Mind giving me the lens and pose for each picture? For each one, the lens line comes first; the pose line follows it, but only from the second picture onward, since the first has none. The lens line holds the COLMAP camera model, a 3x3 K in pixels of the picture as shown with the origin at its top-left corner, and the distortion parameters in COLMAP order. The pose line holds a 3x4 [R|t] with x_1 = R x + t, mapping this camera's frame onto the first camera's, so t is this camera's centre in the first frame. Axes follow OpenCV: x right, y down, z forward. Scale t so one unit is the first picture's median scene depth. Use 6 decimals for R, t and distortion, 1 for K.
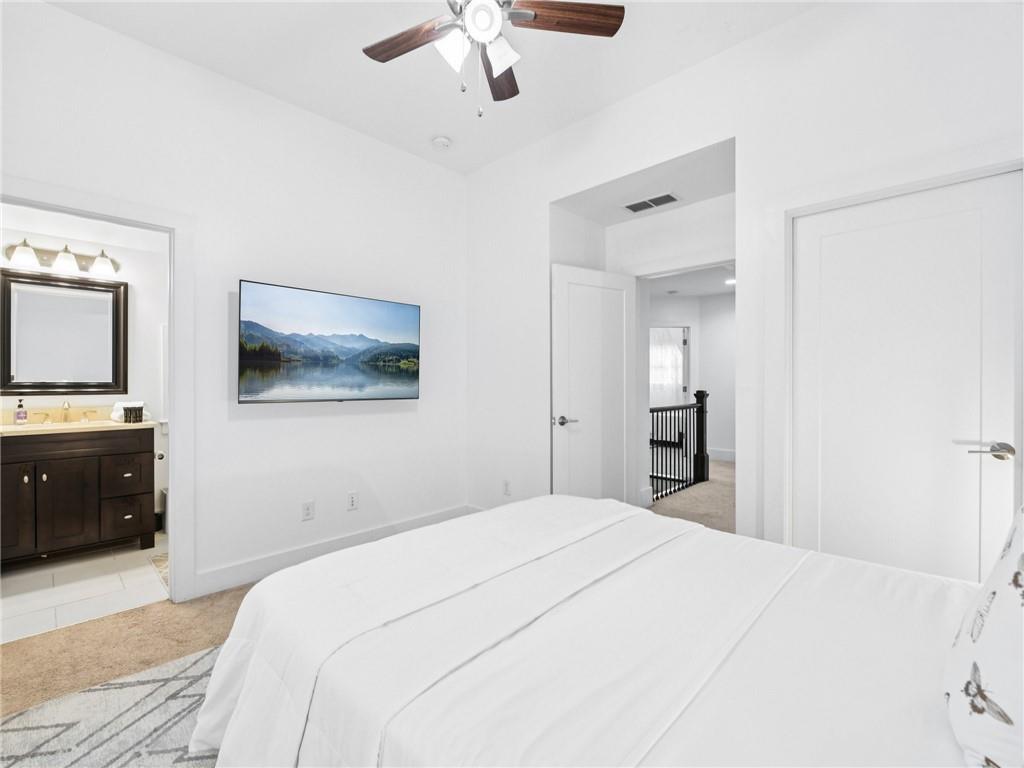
lens RADIAL K [[459.6, 0, 507.1], [0, 459.6, 381.6], [0, 0, 1]] dist [-0.002391, 0.000919]
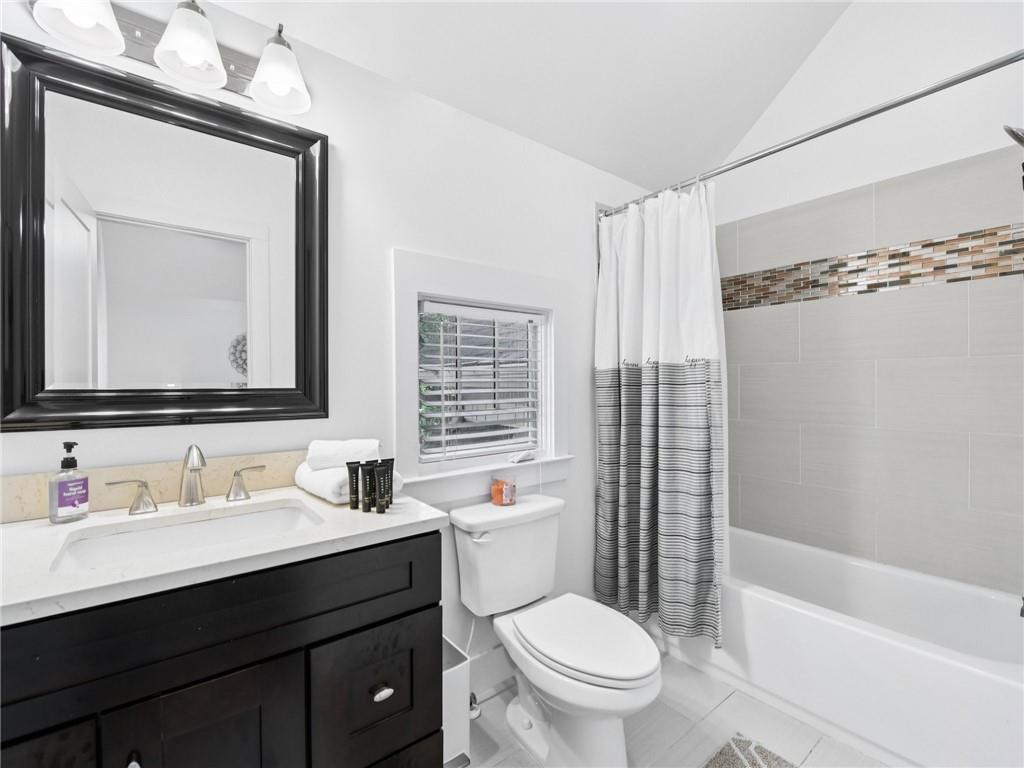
lens RADIAL K [[459.6, 0, 514.2], [0, 459.6, 382.5], [0, 0, 1]] dist [-0.002391, 0.000919]
pose [[0.992804, -0.005820, -0.119612, -0.678302], [0.005522, 0.999981, -0.002822, -0.001358], [0.119626, 0.002141, 0.992817, 0.684699]]
